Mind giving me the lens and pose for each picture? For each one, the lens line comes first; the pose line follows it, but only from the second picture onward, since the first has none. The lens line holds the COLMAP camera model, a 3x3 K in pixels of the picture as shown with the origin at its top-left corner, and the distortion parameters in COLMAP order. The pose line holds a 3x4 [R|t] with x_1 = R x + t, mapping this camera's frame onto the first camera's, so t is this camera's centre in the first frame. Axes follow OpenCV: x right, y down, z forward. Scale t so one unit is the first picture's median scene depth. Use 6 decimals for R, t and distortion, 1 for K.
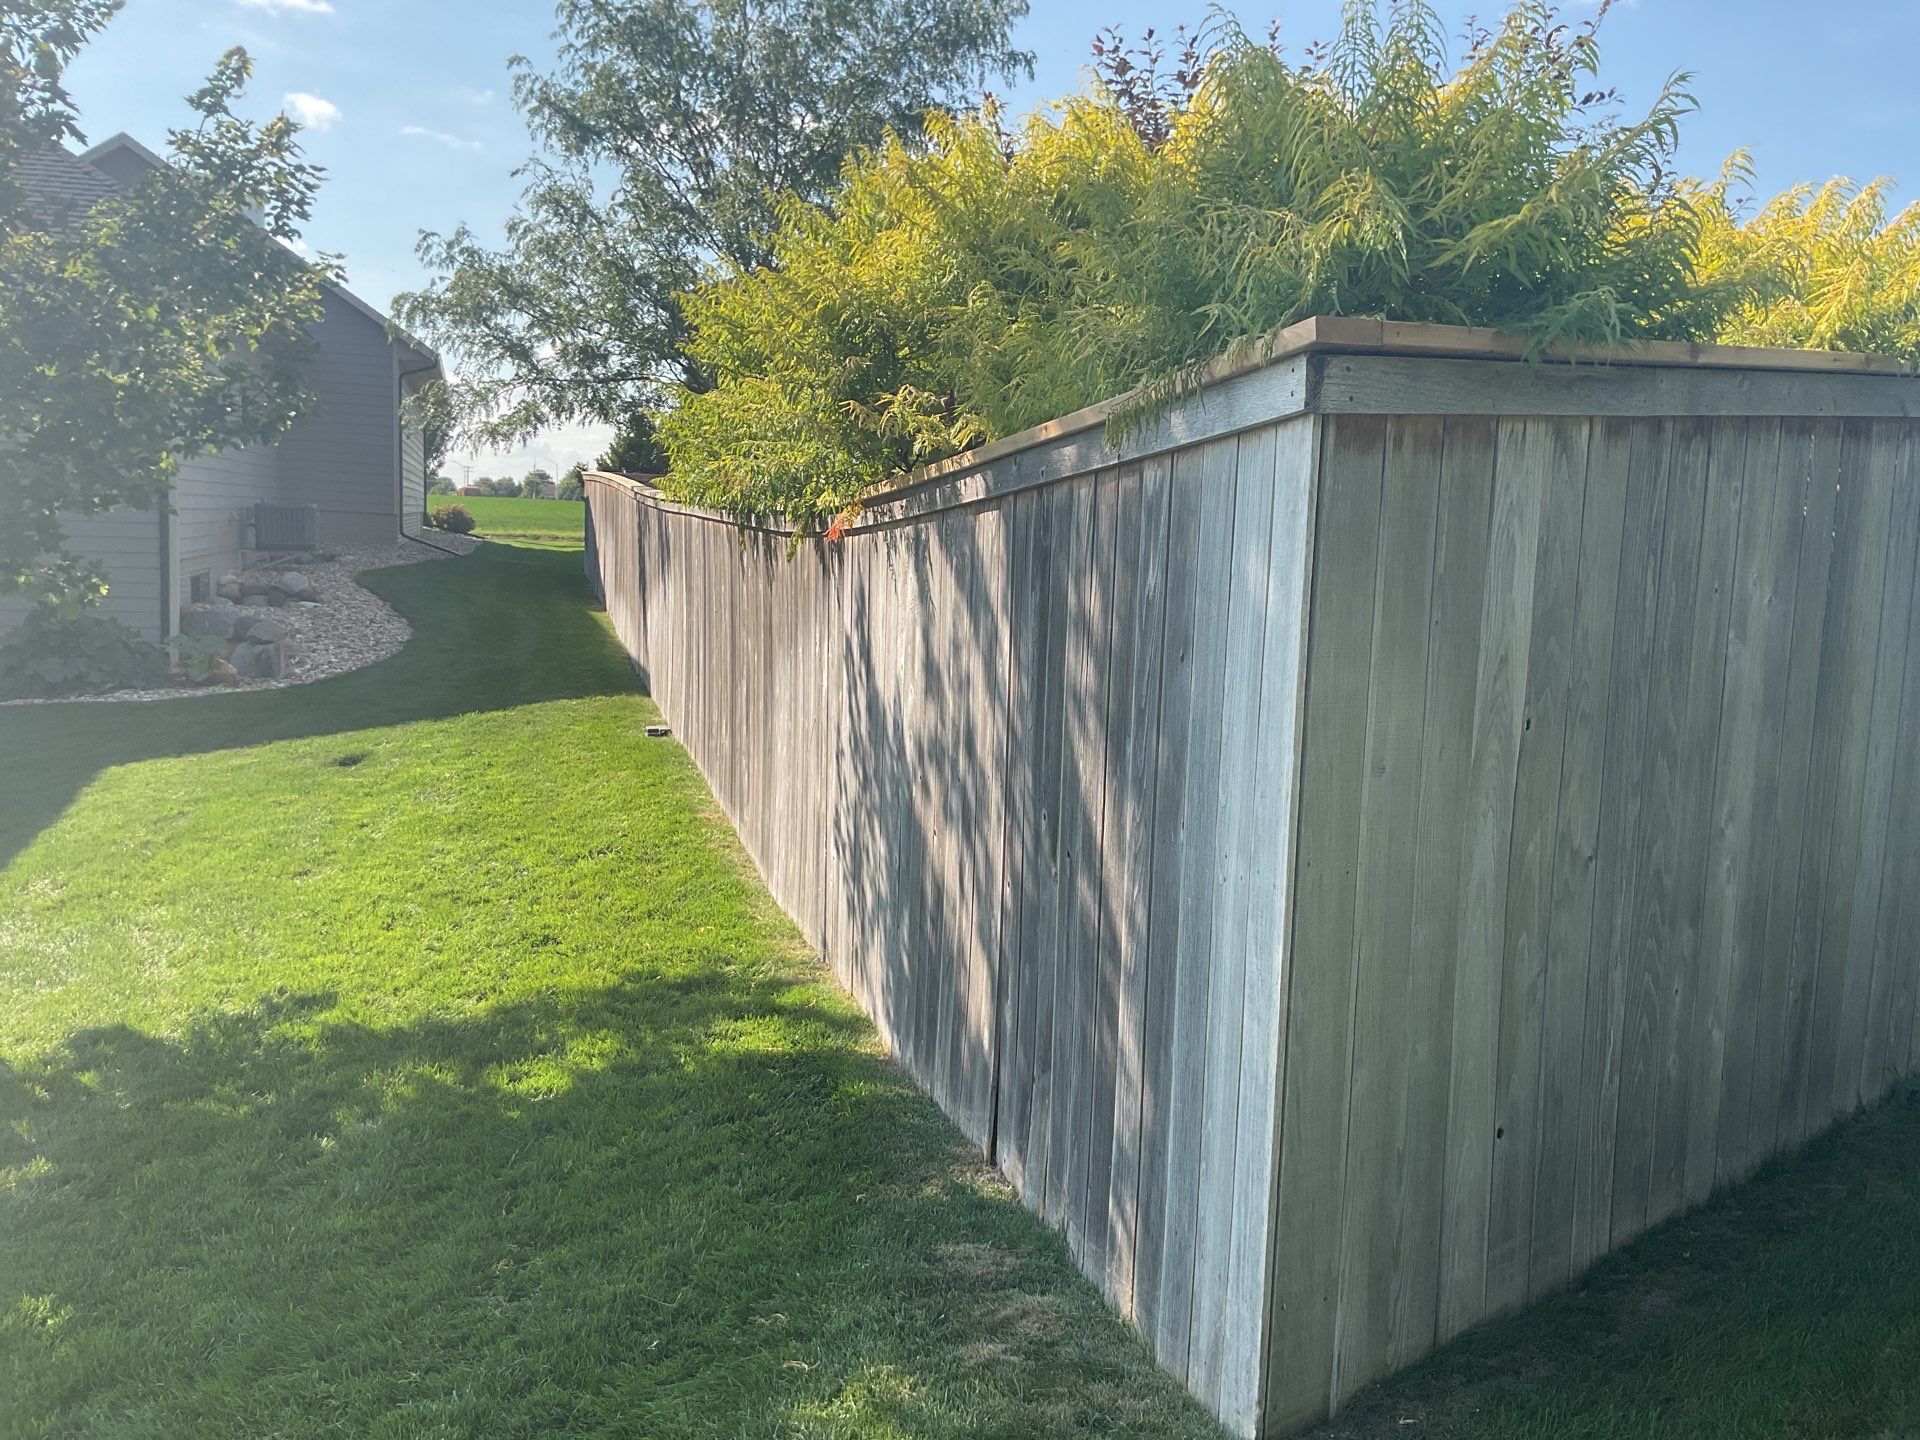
lens RADIAL K [[1581.8, 0, 960.0], [0, 1581.8, 720.0], [0, 0, 1]] dist [0.117258, -0.246625]
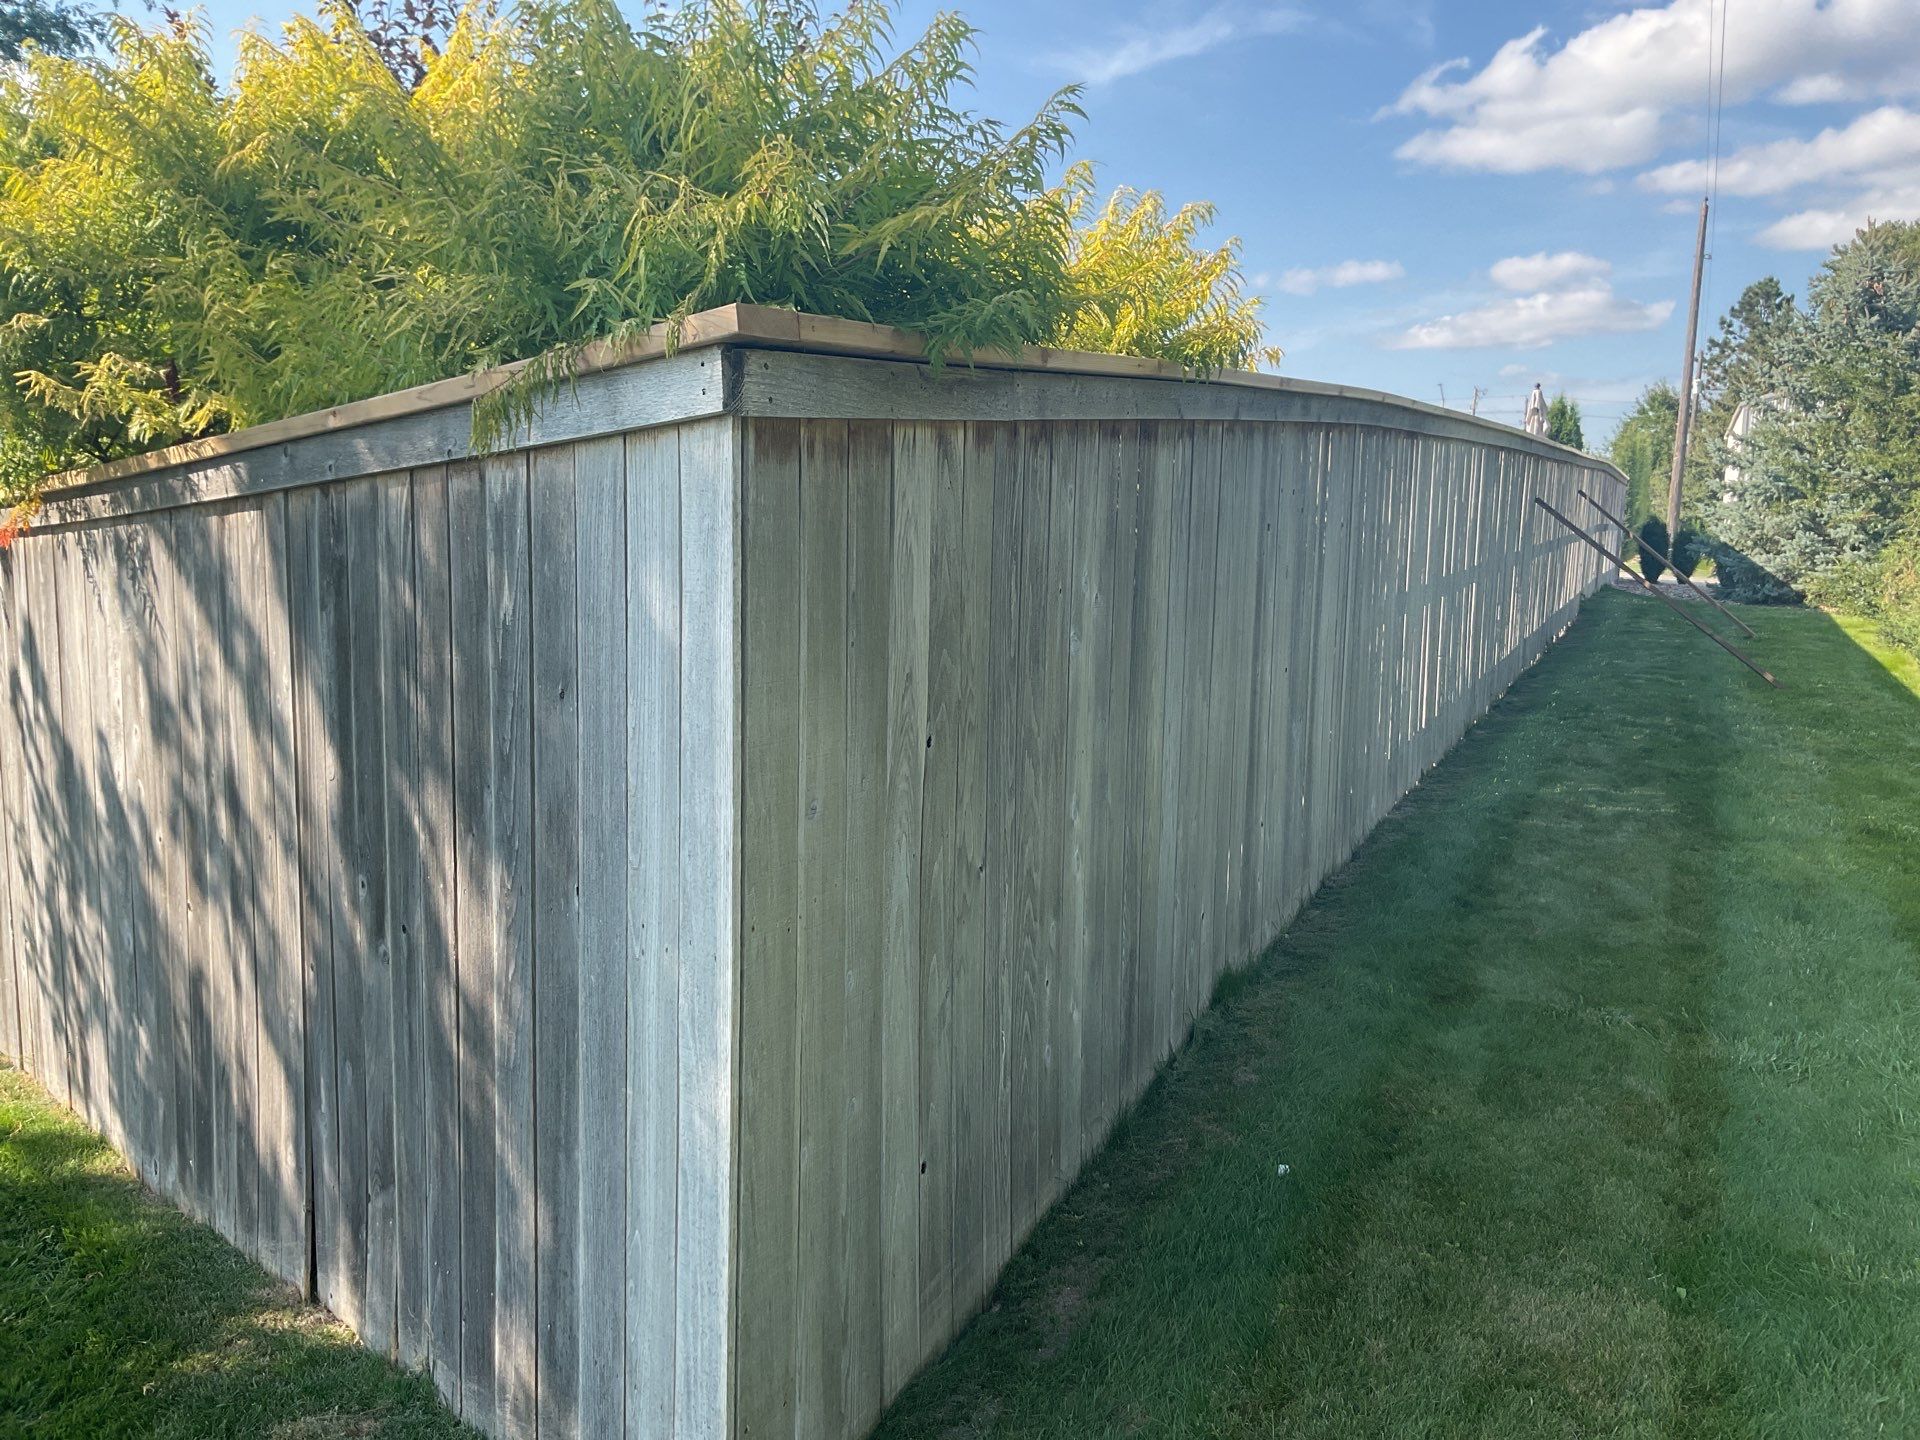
lens RADIAL K [[1581.8, 0, 960.0], [0, 1581.8, 720.0], [0, 0, 1]] dist [0.117258, -0.246625]
pose [[0.881771, -0.073290, 0.465949, -0.066410], [0.066053, 0.997307, 0.031868, -0.037027], [-0.467030, 0.002677, 0.884237, 0.141521]]
